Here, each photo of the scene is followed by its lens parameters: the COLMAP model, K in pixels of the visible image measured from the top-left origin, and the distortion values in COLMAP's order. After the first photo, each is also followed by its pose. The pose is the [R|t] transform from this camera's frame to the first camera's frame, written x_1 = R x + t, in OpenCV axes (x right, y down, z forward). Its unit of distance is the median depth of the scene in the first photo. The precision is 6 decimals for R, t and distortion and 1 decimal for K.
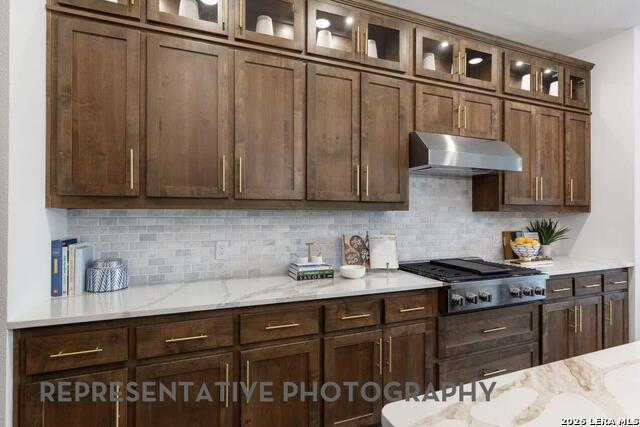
lens RADIAL K [[338.0, 0, 320.8], [0, 338.0, 211.7], [0, 0, 1]] dist [-0.000148, -0.000268]
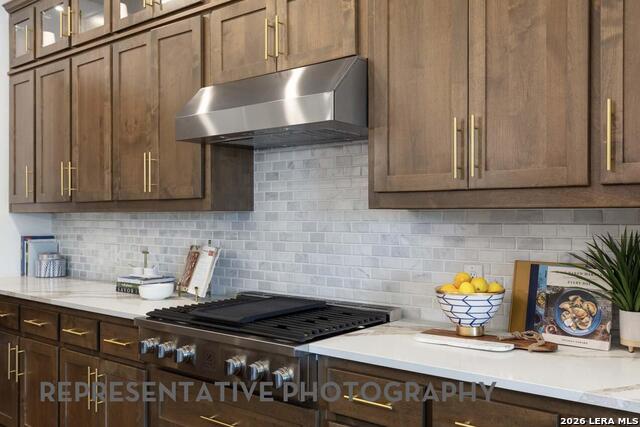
lens RADIAL K [[596.0, 0, 319.7], [0, 596.0, 221.2], [0, 0, 1]] dist [0.005297, -0.001811]
pose [[0.467463, 0.003345, -0.884006, 1.373040], [0.007670, 0.999940, 0.007839, 0.009531], [0.883979, -0.010445, 0.467409, 0.648667]]
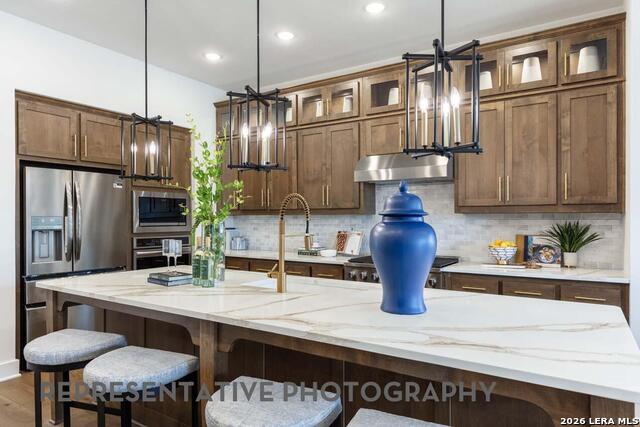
lens RADIAL K [[411.2, 0, 321.2], [0, 411.2, 219.4], [0, 0, 1]] dist [0.006719, 0.001692]
pose [[0.555692, -0.003956, -0.831379, 1.566676], [0.004872, 0.999987, -0.001503, 0.020842], [0.831374, -0.003215, 0.555704, -0.079665]]
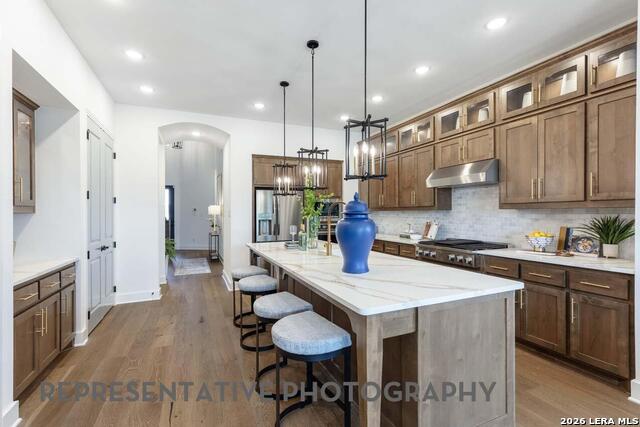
lens RADIAL K [[289.5, 0, 315.3], [0, 289.5, 215.0], [0, 0, 1]] dist [0.000988, -0.000056]
pose [[-0.003888, 0.002354, -0.999990, 1.931776], [0.011237, 0.999934, 0.002310, 0.013030], [0.999929, -0.011228, -0.003914, 0.304314]]
